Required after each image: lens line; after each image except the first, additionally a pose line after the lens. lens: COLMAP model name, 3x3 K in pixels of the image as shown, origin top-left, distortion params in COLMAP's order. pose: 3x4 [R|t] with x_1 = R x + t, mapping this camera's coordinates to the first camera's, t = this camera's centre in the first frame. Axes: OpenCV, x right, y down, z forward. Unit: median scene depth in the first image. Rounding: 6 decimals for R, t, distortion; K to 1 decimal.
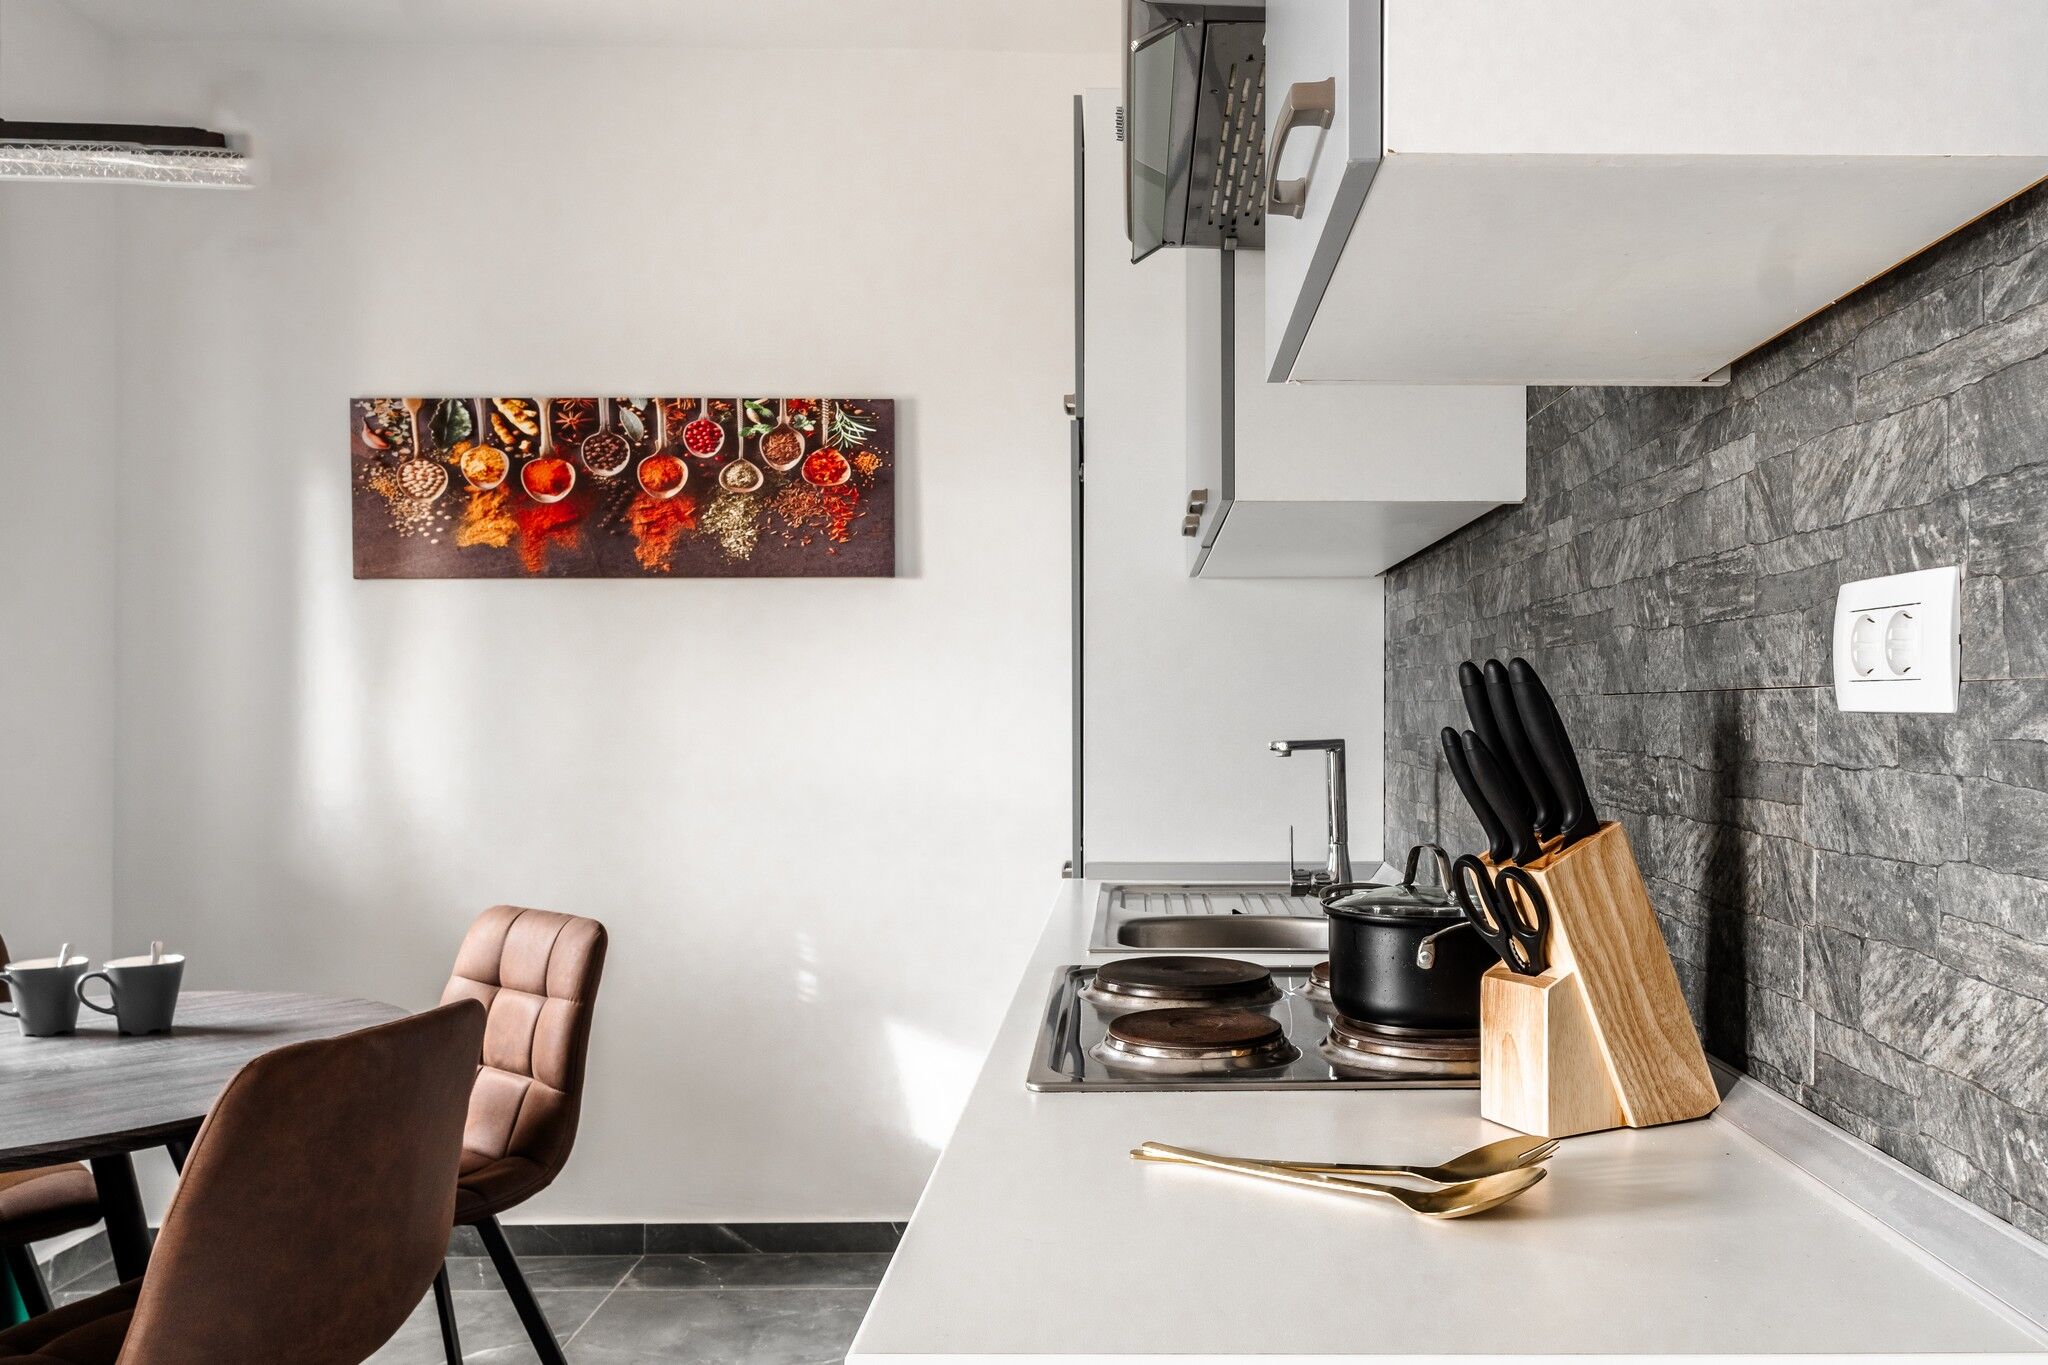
lens RADIAL K [[1503.3, 0, 1158.2], [0, 1503.3, 717.9], [0, 0, 1]] dist [-0.007129, -0.002143]
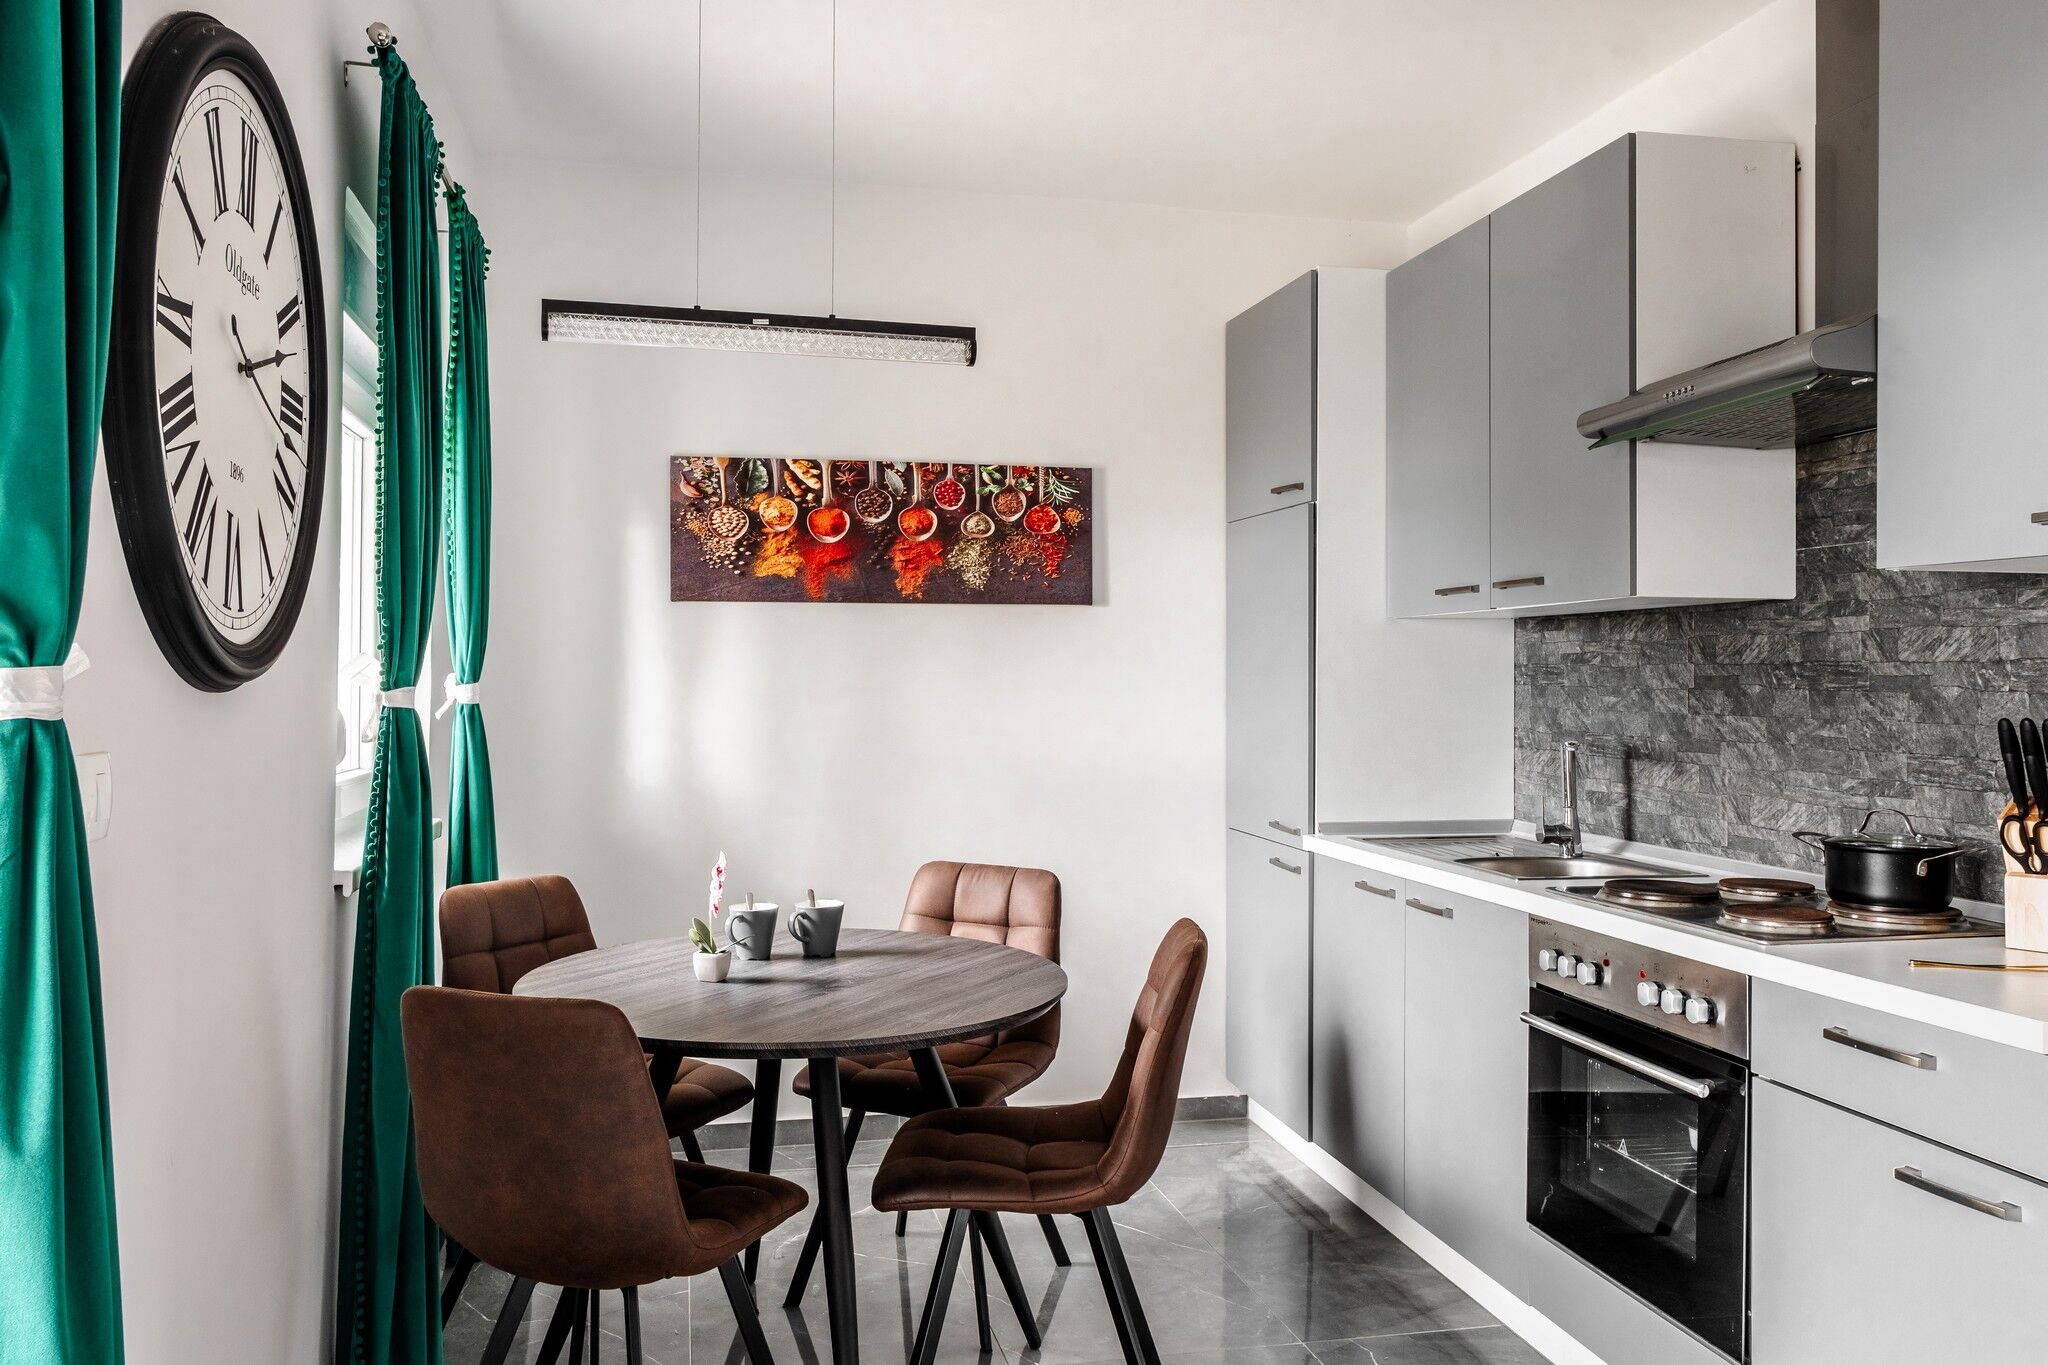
lens RADIAL K [[1422.2, 0, 993.2], [0, 1422.2, 667.9], [0, 0, 1]] dist [0.005288, -0.013986]
pose [[0.984486, 0.004233, 0.175414, -0.480684], [-0.002666, 0.999954, -0.009171, -0.027816], [-0.175444, 0.008561, 0.984452, -0.199854]]
